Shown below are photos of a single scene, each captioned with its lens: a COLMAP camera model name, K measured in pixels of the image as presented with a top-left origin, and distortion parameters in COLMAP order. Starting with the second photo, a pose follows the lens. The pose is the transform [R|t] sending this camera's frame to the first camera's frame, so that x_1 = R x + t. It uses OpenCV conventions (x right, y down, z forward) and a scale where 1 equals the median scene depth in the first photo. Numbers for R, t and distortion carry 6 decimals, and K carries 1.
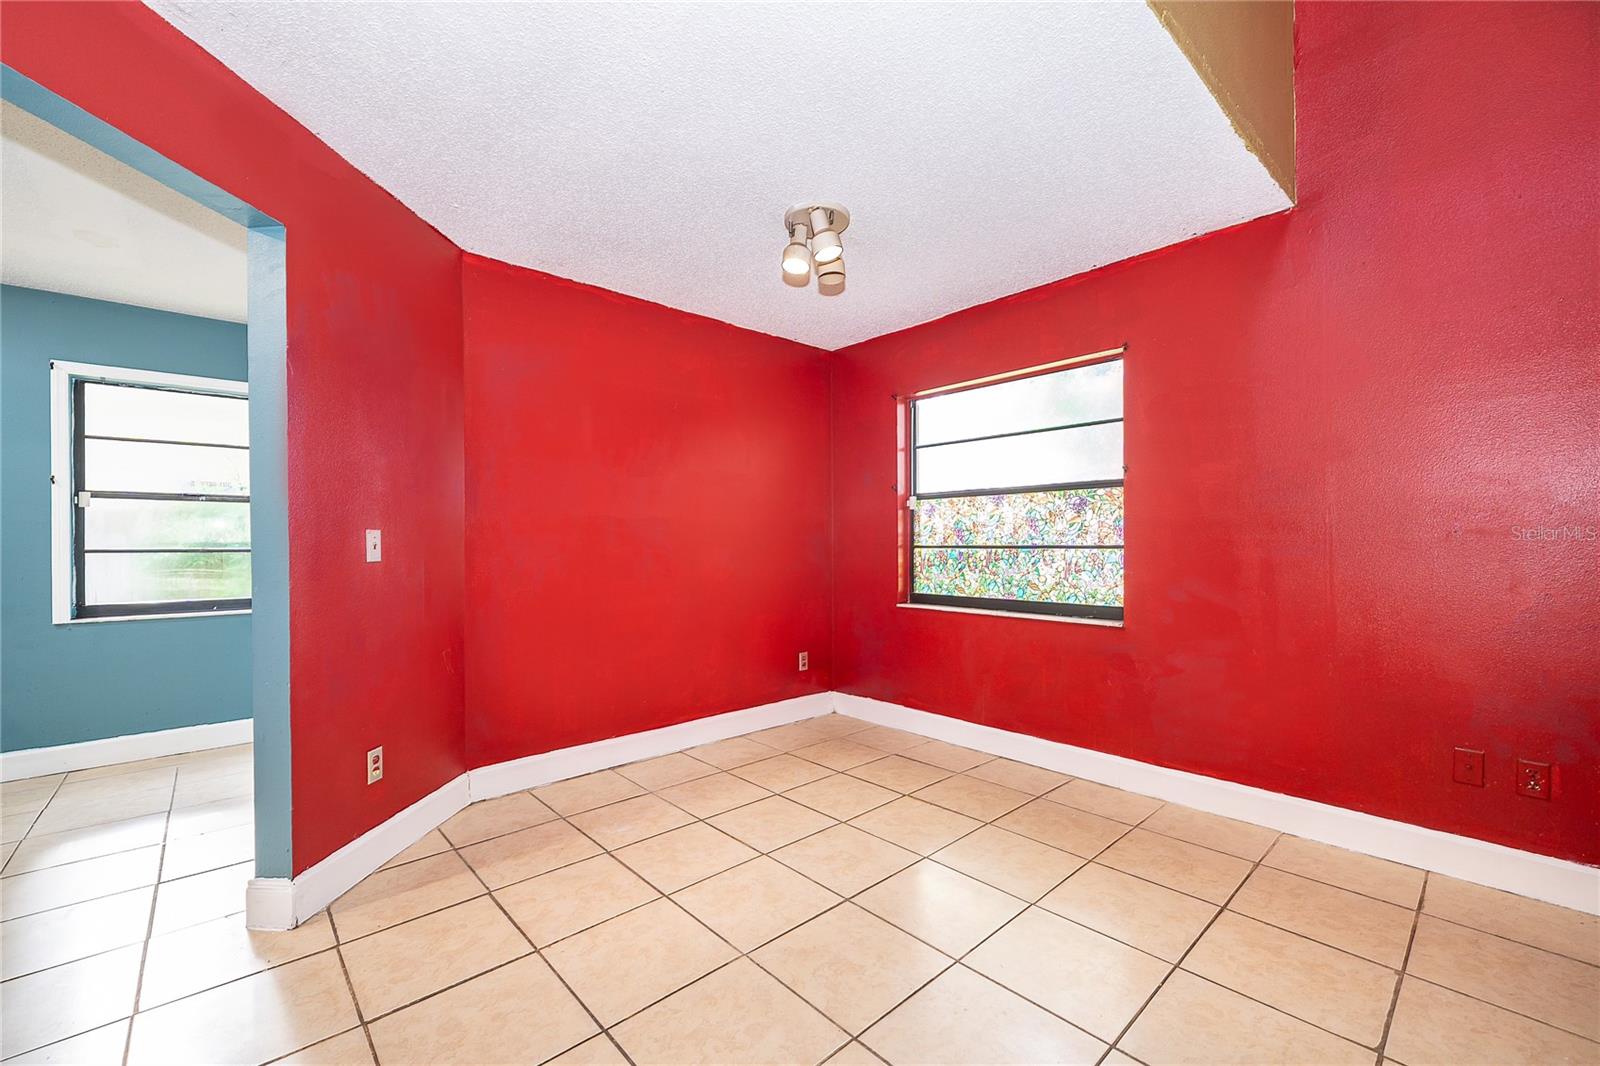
lens RADIAL K [[654.7, 0, 807.0], [0, 654.7, 541.2], [0, 0, 1]] dist [0.001151, 0.000299]
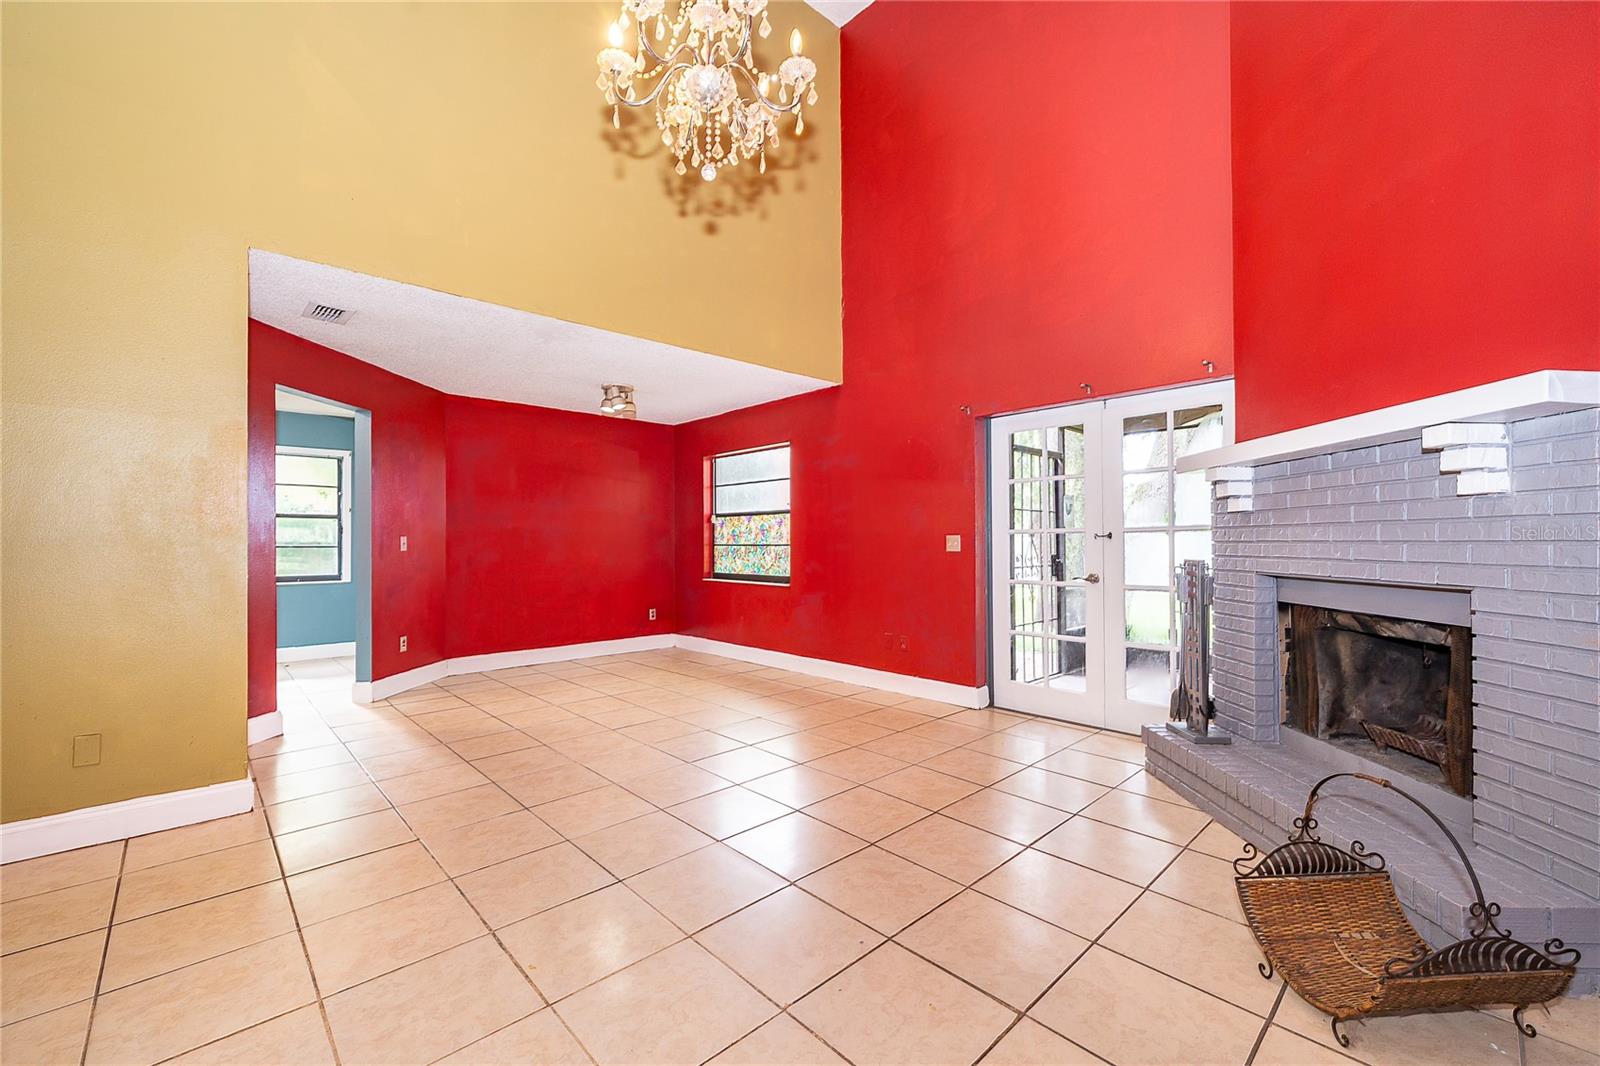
lens RADIAL K [[654.5, 0, 802.1], [0, 654.5, 534.2], [0, 0, 1]] dist [0.000841, 0.000064]
pose [[0.999851, 0.001532, 0.017216, 0.423855], [-0.001342, 0.999938, -0.011051, -0.001550], [-0.017232, 0.011027, 0.999791, -0.812349]]
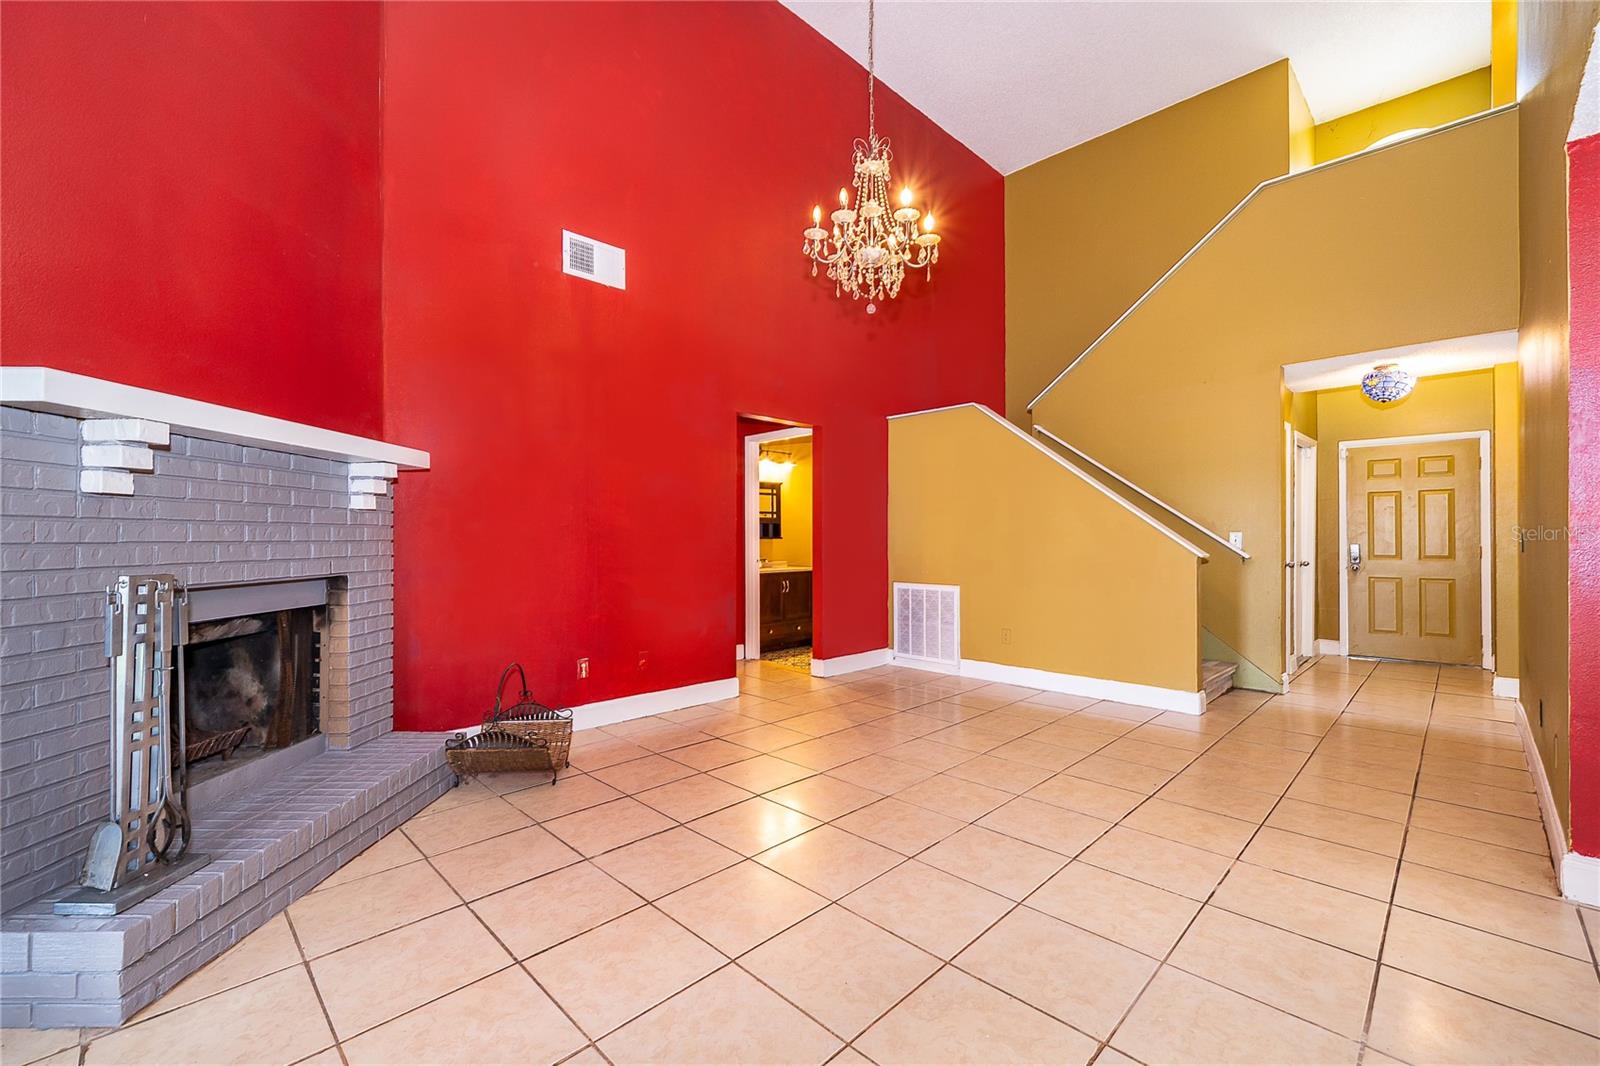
lens RADIAL K [[667.8, 0, 806.4], [0, 667.8, 538.3], [0, 0, 1]] dist [-0.001975, 0.000109]
pose [[-0.999087, 0.006254, -0.042258, 0.474714], [0.006214, 0.999980, 0.001077, -0.003545], [0.042264, 0.000813, -0.999106, 0.578796]]
